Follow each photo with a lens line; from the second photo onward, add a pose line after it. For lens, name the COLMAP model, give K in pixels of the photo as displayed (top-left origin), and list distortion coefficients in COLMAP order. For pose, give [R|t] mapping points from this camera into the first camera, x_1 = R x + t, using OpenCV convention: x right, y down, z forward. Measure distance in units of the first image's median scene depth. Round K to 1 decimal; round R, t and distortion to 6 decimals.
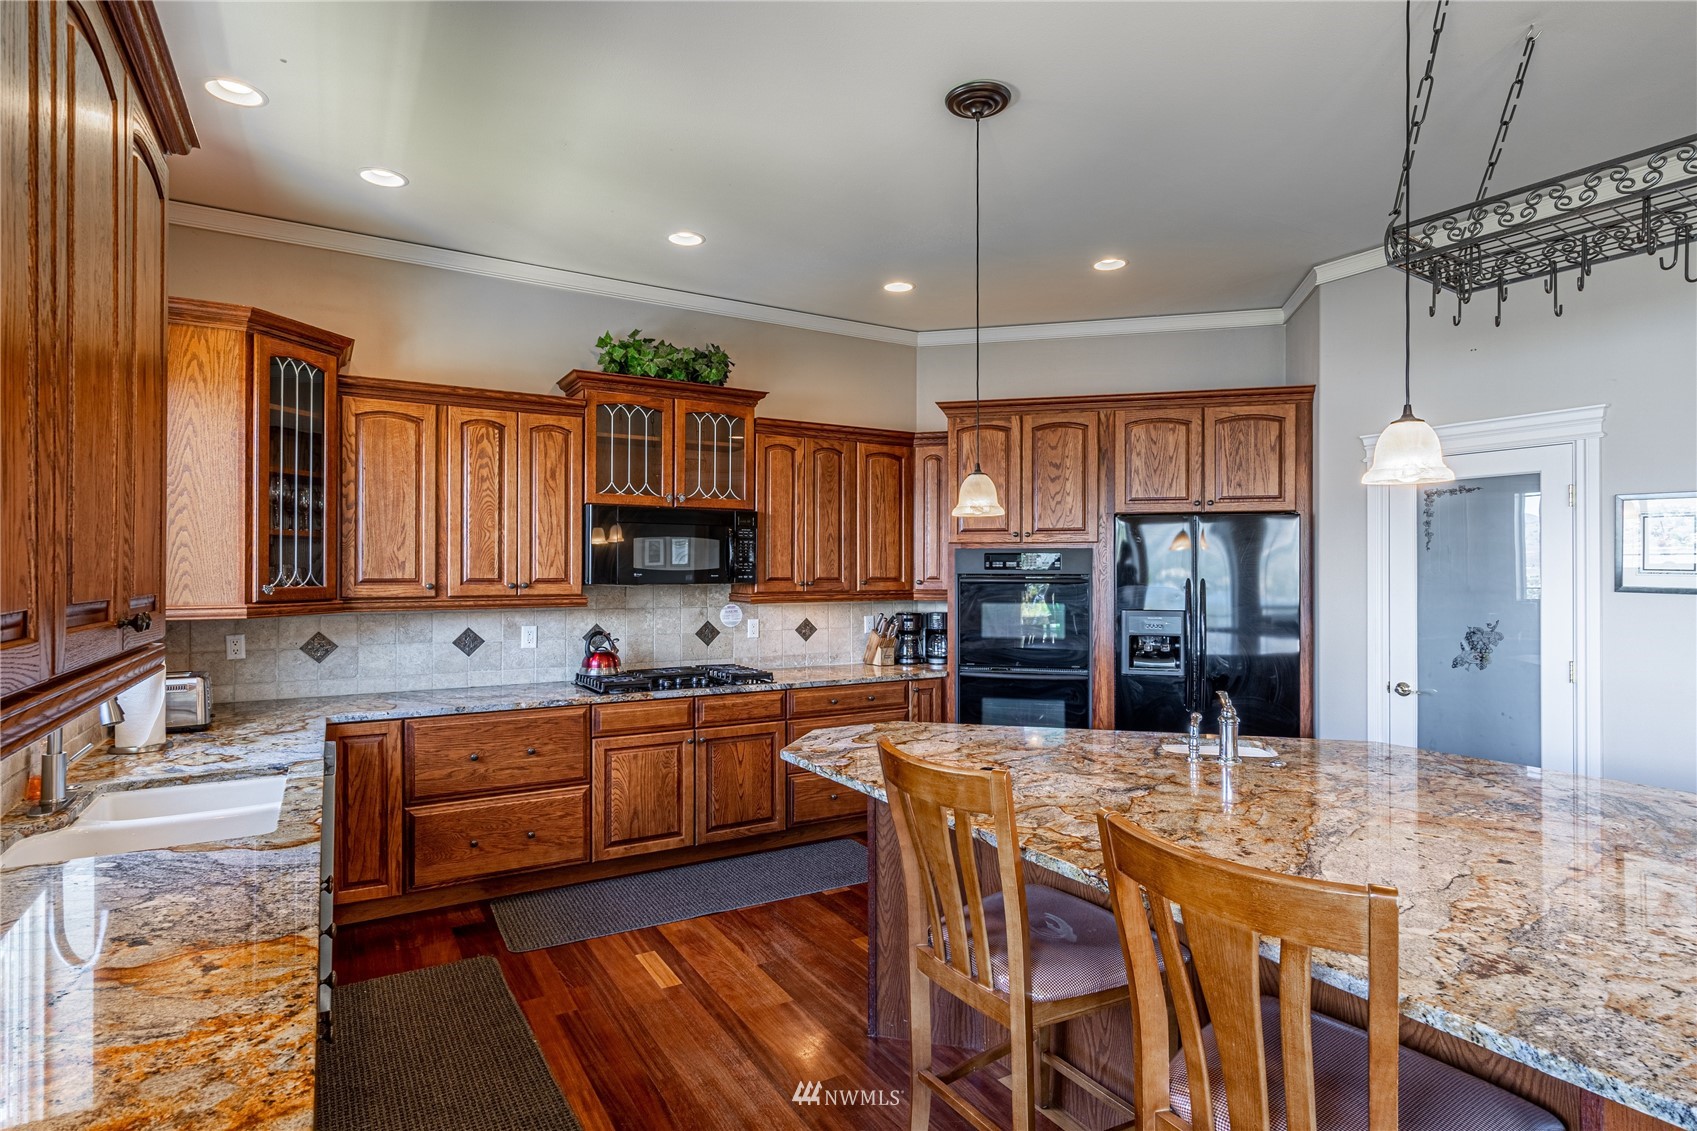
lens RADIAL K [[859.7, 0, 849.6], [0, 859.7, 565.9], [0, 0, 1]] dist [-0.001677, 0.000822]
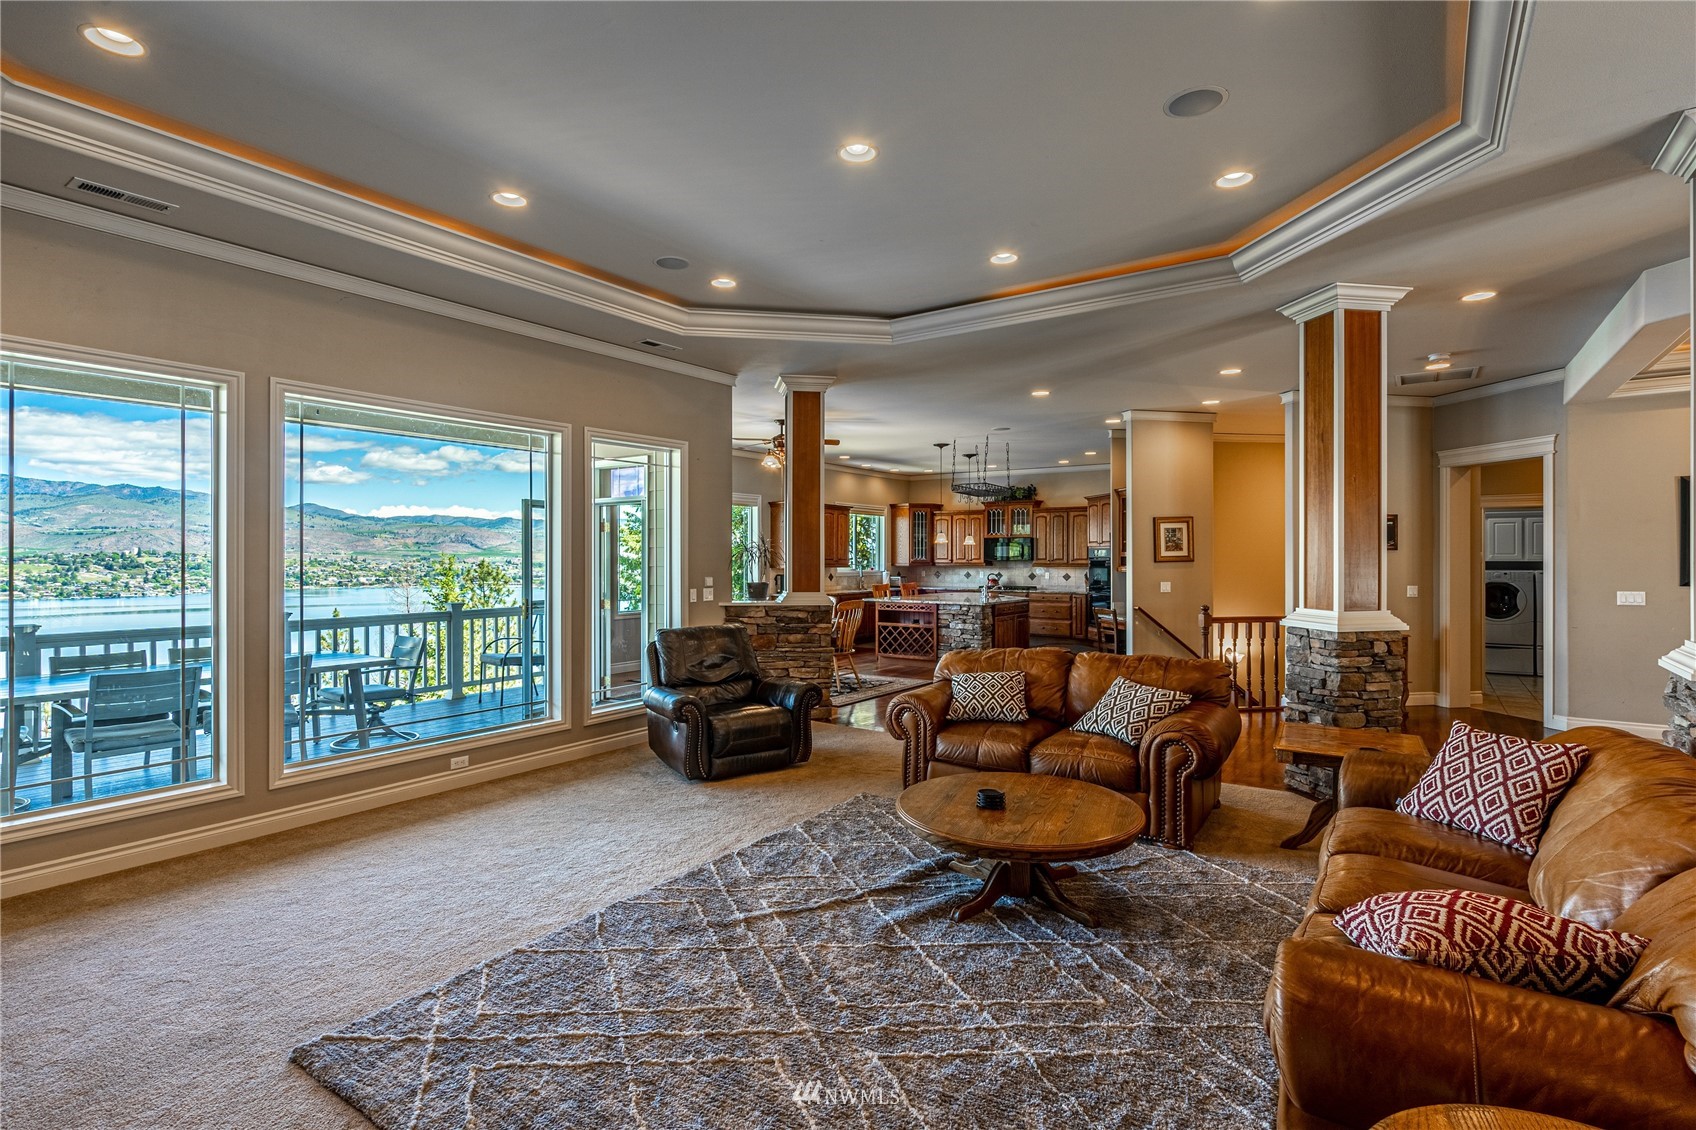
lens RADIAL K [[814.1, 0, 845.4], [0, 814.1, 562.8], [0, 0, 1]] dist [-0.005710, 0.001996]
pose [[0.383570, 0.004518, -0.923501, 2.388433], [0.005361, 0.999960, 0.007119, 0.003897], [0.923496, -0.007682, 0.383530, -0.798670]]
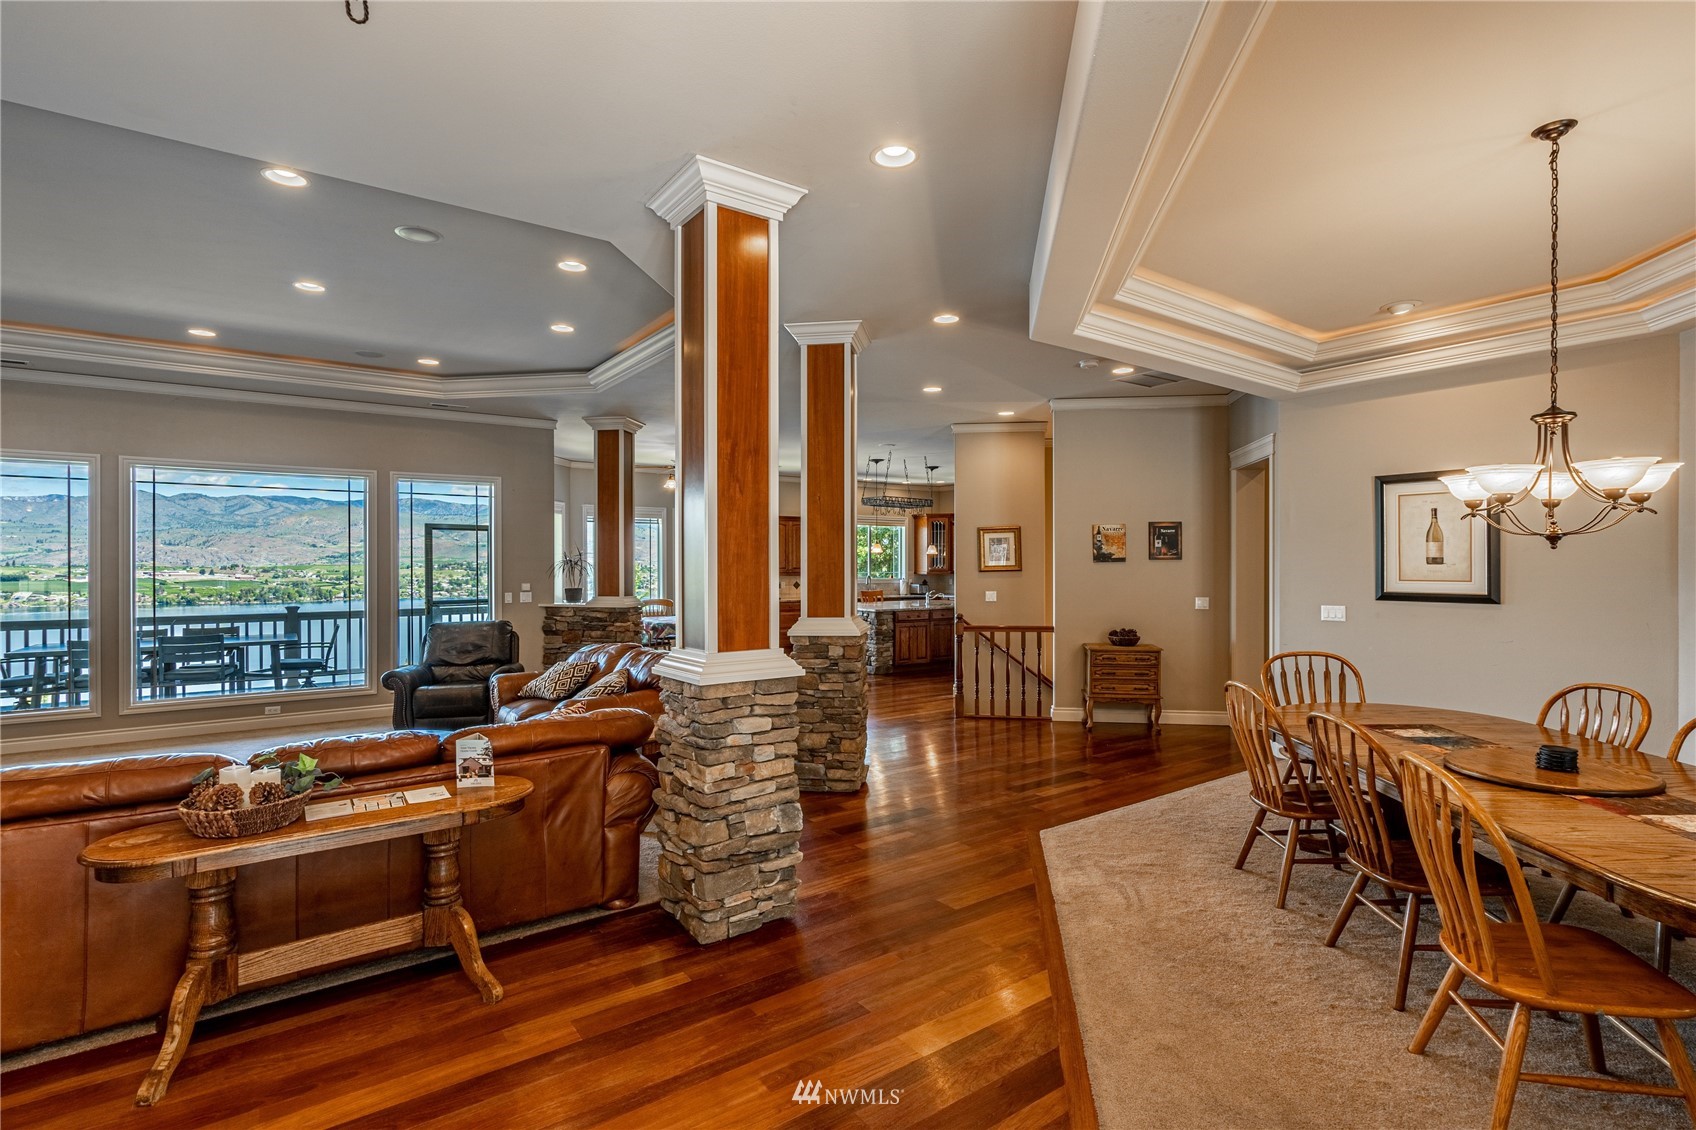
lens RADIAL K [[814.1, 0, 847.8], [0, 814.1, 562.2], [0, 0, 1]] dist [-0.005710, 0.001996]
pose [[0.058255, -0.004390, -0.998292, 2.821577], [0.006991, 0.999968, -0.003990, 0.003555], [0.998277, -0.006747, 0.058284, 0.160250]]
